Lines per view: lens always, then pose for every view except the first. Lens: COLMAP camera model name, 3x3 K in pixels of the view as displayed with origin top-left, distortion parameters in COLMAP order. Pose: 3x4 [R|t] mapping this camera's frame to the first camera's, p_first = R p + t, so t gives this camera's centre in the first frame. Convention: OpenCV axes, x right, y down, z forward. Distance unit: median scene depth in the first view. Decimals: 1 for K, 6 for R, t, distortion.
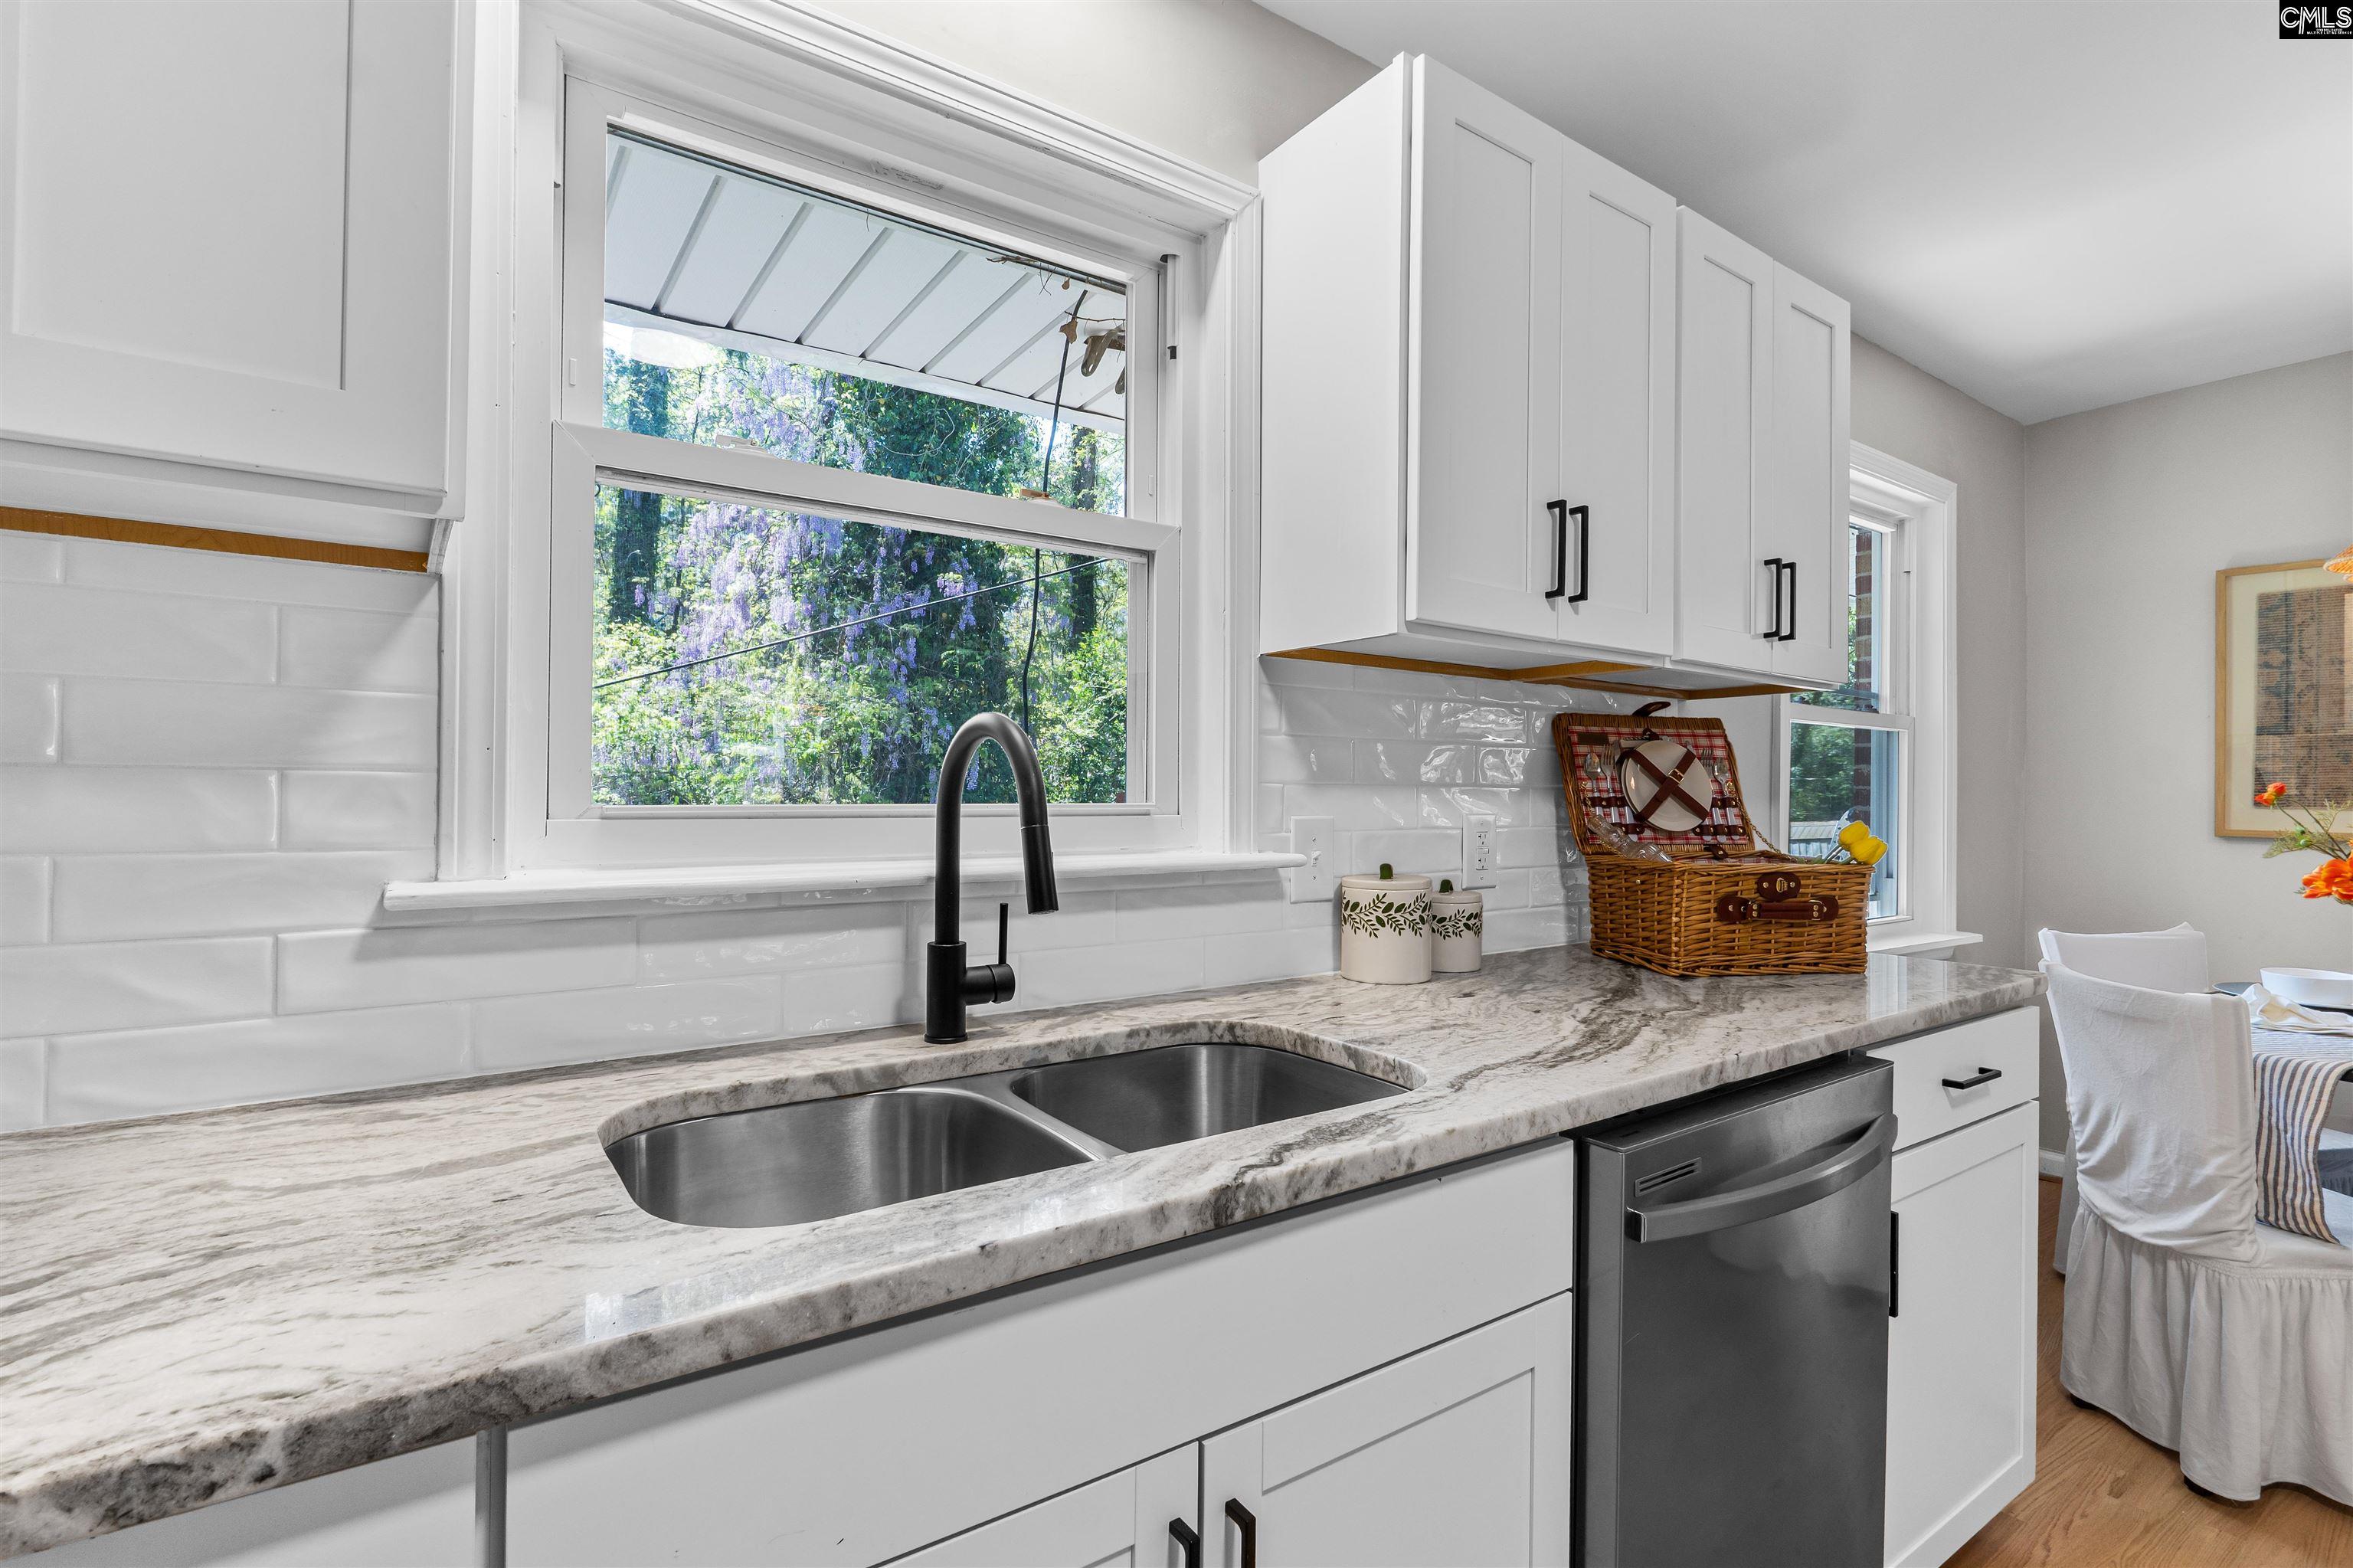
lens RADIAL K [[1096.0, 0, 1185.3], [0, 1096.0, 791.6], [0, 0, 1]] dist [-0.011049, 0.003773]
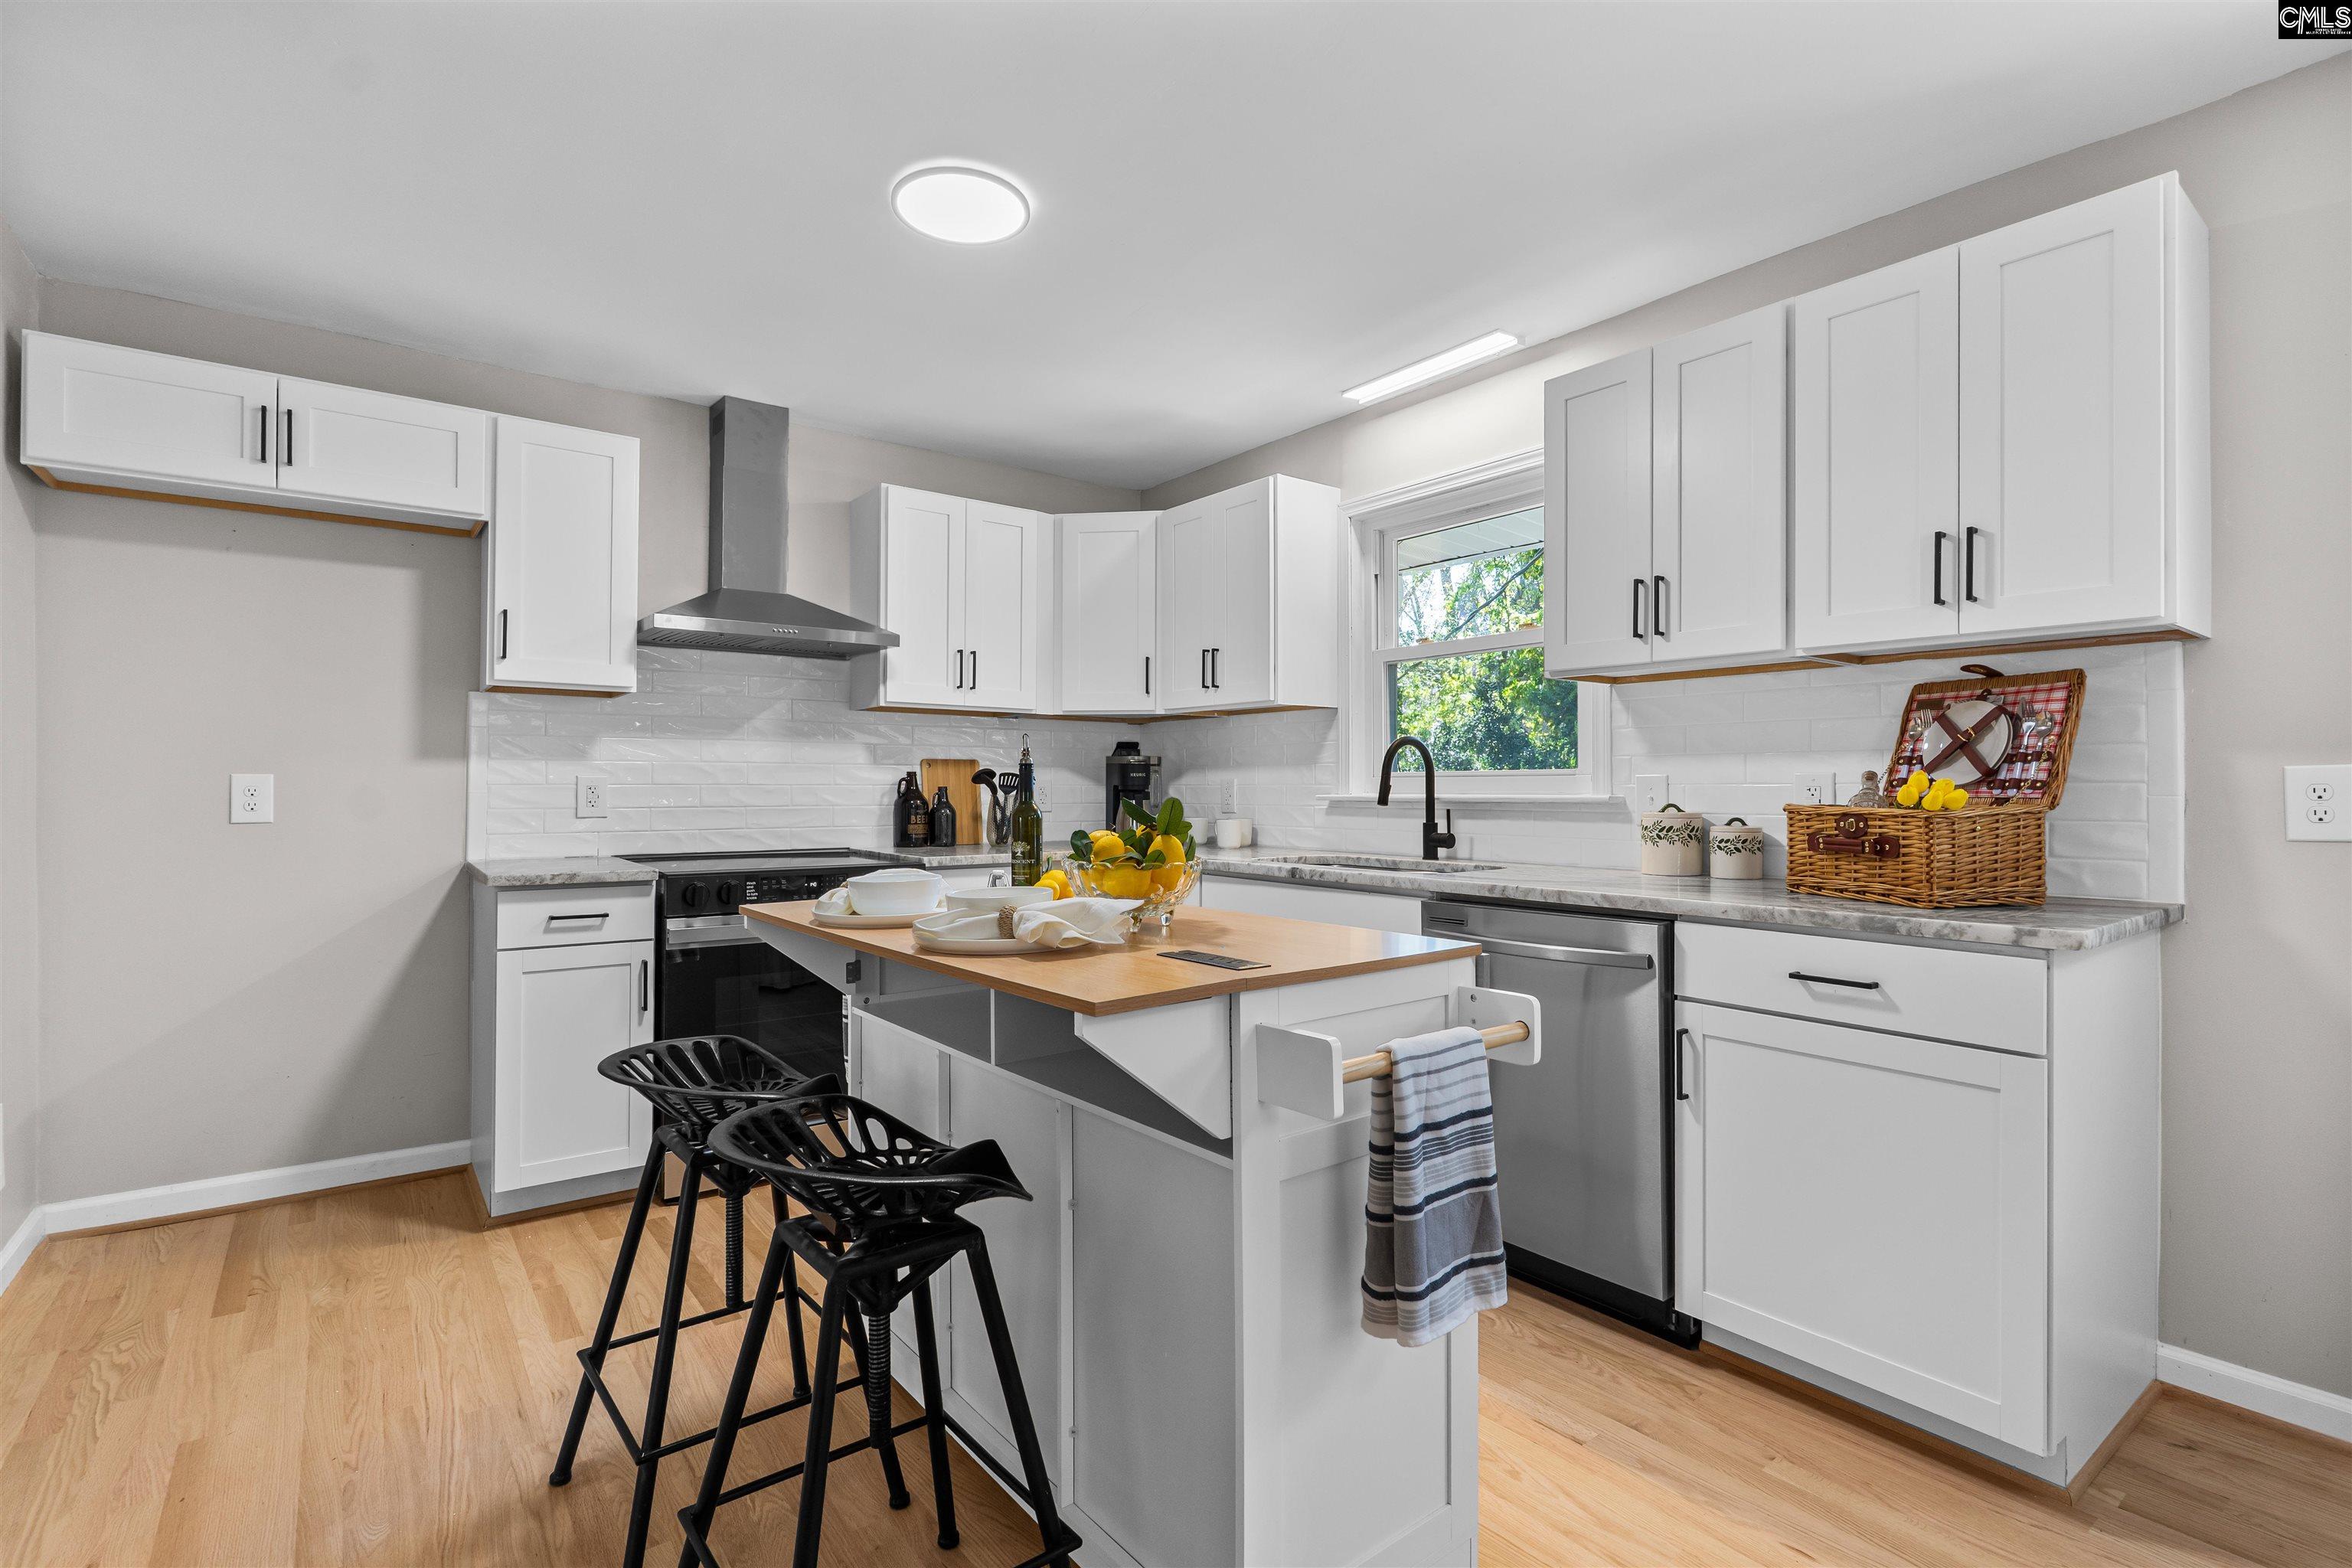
lens RADIAL K [[1095.5, 0, 1182.5], [0, 1095.5, 776.7], [0, 0, 1]] dist [-0.011049, 0.003773]
pose [[0.046412, -0.017007, -0.998778, 1.907279], [0.000914, 0.999855, -0.016983, 0.058402], [0.998922, -0.000124, 0.046421, 0.231728]]
